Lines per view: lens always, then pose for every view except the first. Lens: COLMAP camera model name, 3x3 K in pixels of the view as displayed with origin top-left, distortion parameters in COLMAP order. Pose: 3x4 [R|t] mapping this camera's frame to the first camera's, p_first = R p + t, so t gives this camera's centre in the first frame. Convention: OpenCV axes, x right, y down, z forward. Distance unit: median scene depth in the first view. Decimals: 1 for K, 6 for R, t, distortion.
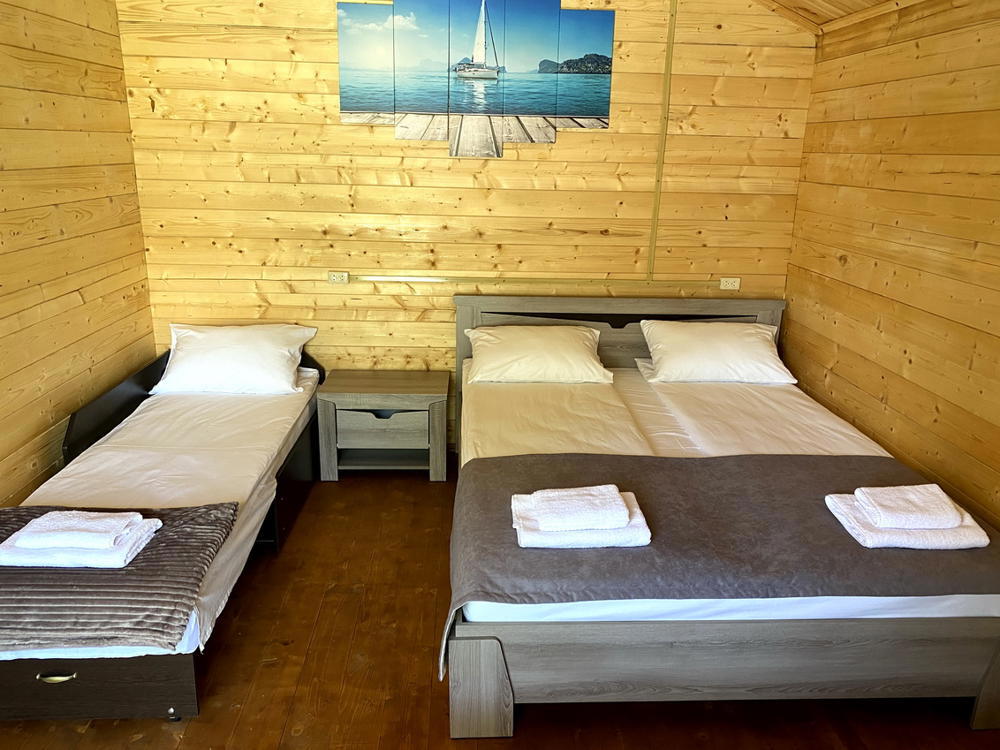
lens RADIAL K [[753.6, 0, 500.0], [0, 753.6, 375.0], [0, 0, 1]] dist [0.014880, -0.040064]
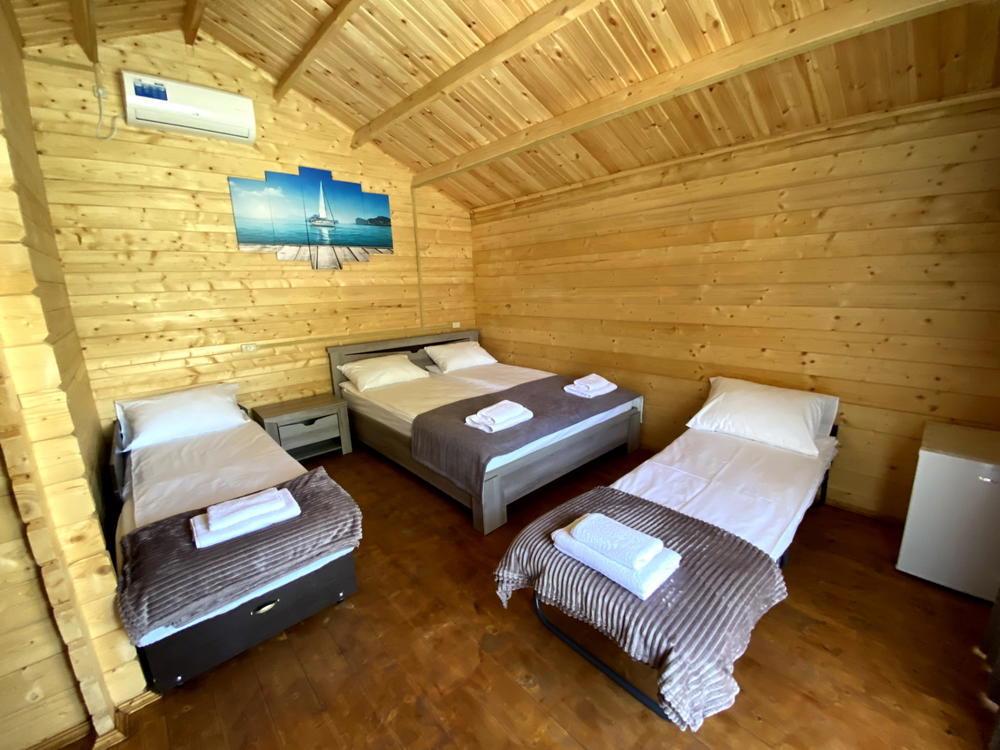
lens RADIAL K [[401.8, 0, 500.0], [0, 401.8, 375.0], [0, 0, 1]] dist [0.000922, -0.020698]
pose [[0.766692, -0.186990, 0.614181, -0.357365], [0.227550, 0.973688, 0.012389, 0.034857], [-0.600337, 0.130258, 0.789068, 0.041938]]
